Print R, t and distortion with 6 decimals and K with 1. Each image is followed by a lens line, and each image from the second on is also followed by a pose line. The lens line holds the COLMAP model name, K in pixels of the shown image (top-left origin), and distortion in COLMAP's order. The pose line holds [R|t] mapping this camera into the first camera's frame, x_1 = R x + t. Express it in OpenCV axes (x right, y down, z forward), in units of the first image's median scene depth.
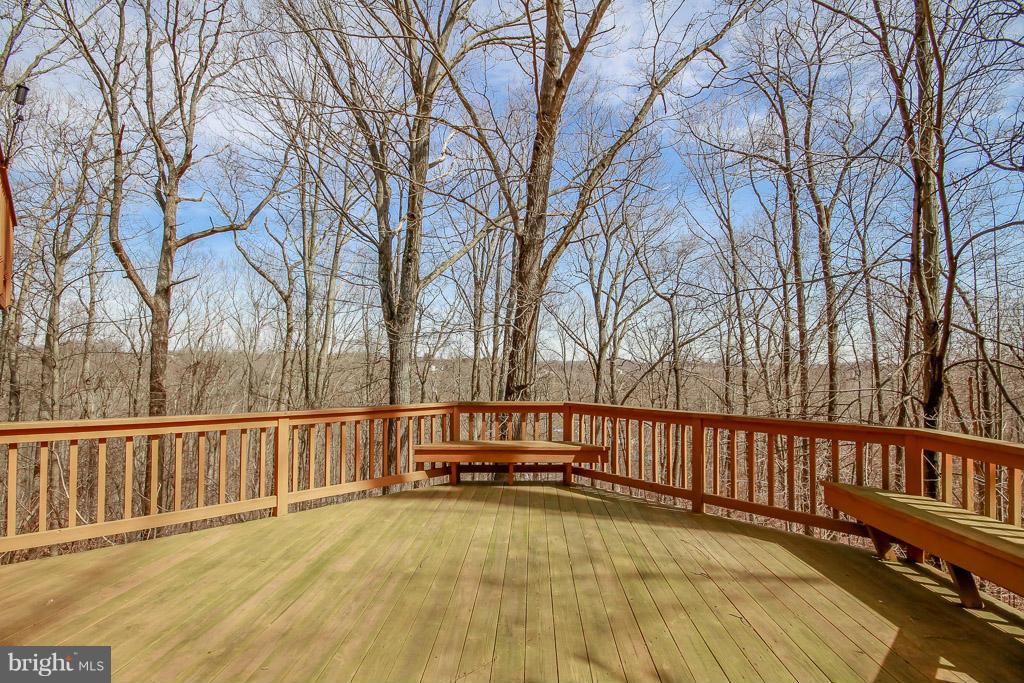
lens RADIAL K [[476.7, 0, 494.5], [0, 476.7, 357.9], [0, 0, 1]] dist [0.000761, -0.008046]
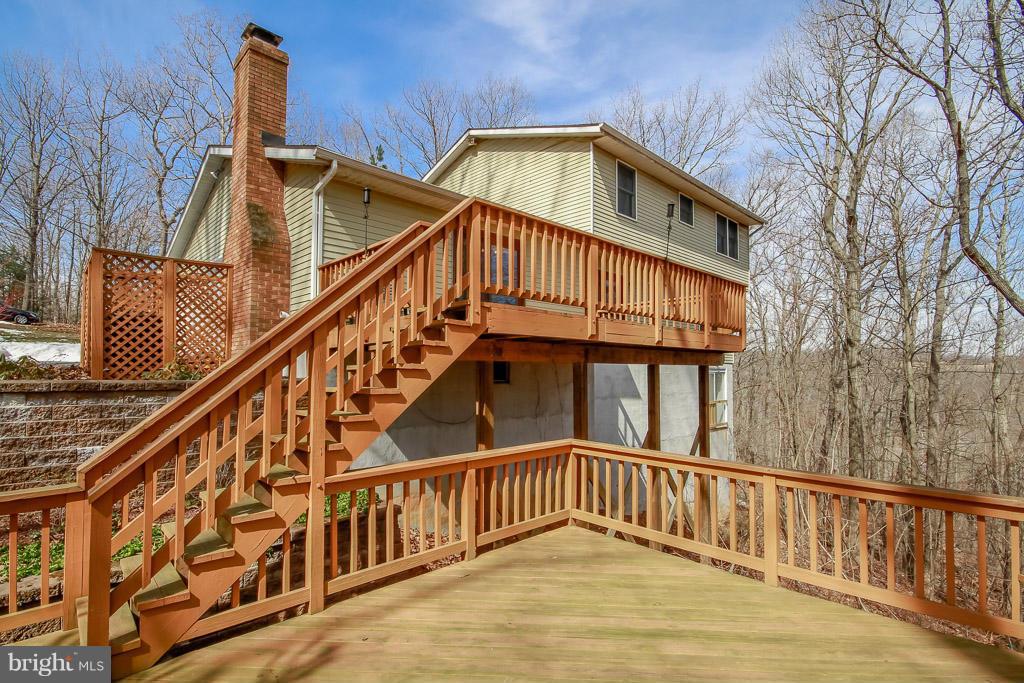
lens RADIAL K [[476.7, 0, 494.5], [0, 476.7, 357.9], [0, 0, 1]] dist [0.000761, -0.008046]
pose [[0.023861, -0.043232, -0.998780, 0.512382], [0.013108, 0.998992, -0.042928, -0.071361], [0.999629, -0.012068, 0.024403, 0.537400]]
